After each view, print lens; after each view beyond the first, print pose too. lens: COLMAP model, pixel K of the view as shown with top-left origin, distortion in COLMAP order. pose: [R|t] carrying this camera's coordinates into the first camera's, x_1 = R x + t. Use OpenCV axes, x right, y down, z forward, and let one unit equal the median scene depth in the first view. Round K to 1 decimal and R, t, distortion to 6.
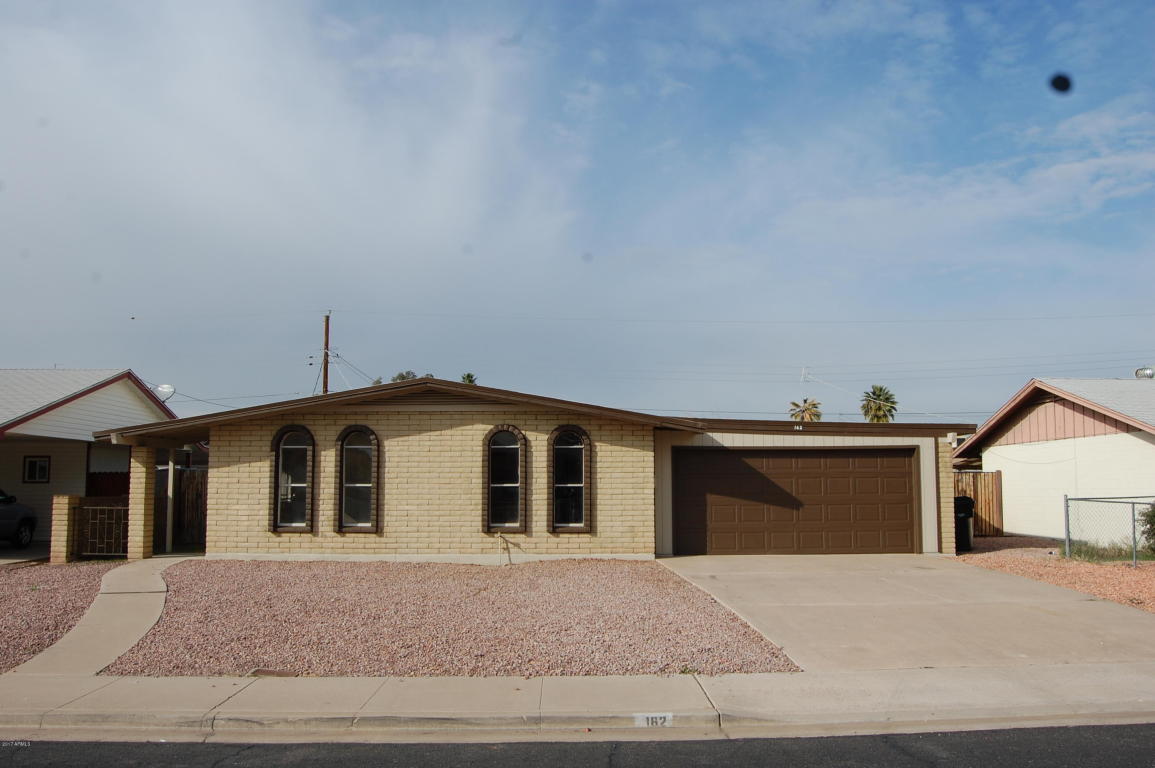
lens RADIAL K [[912.1, 0, 610.4], [0, 912.1, 401.8], [0, 0, 1]] dist [-0.080080, 0.019575]
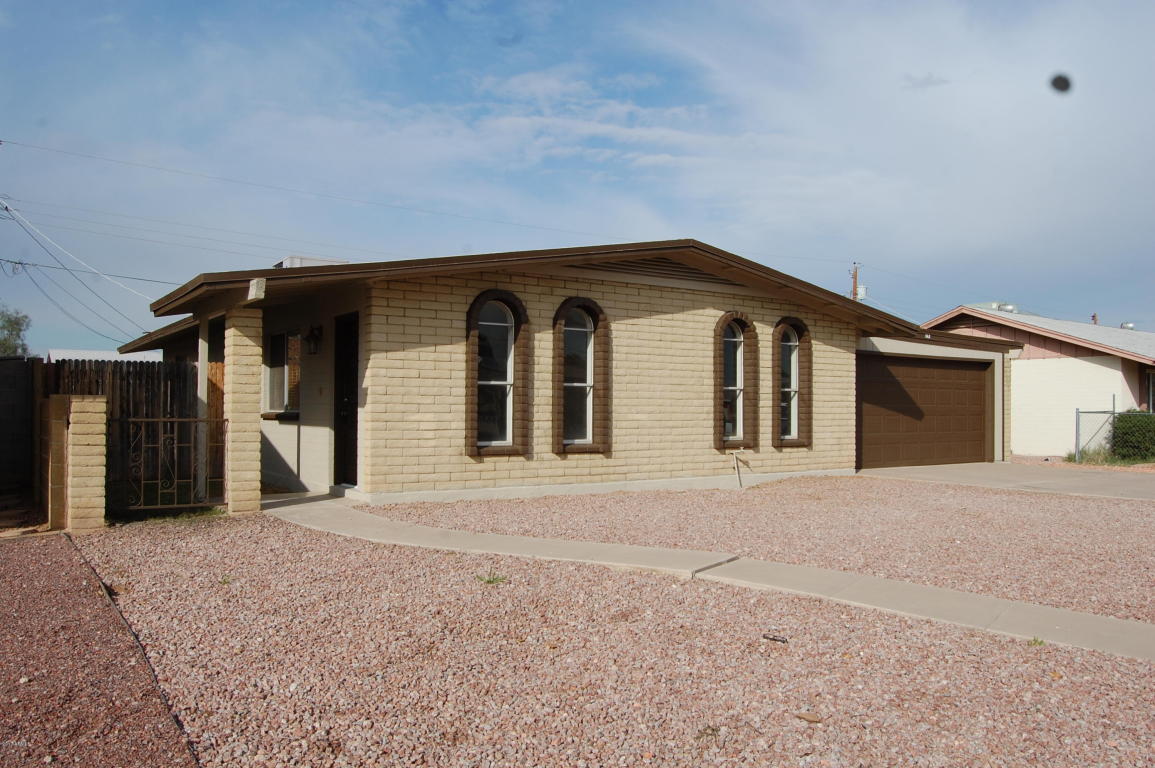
lens RADIAL K [[912.1, 0, 575.9], [0, 912.1, 409.0], [0, 0, 1]] dist [-0.080080, 0.019575]
pose [[0.825882, 0.006728, 0.563803, -0.670543], [-0.056005, 0.995963, 0.070154, 0.061557], [-0.561055, -0.089514, 0.822925, 0.425040]]
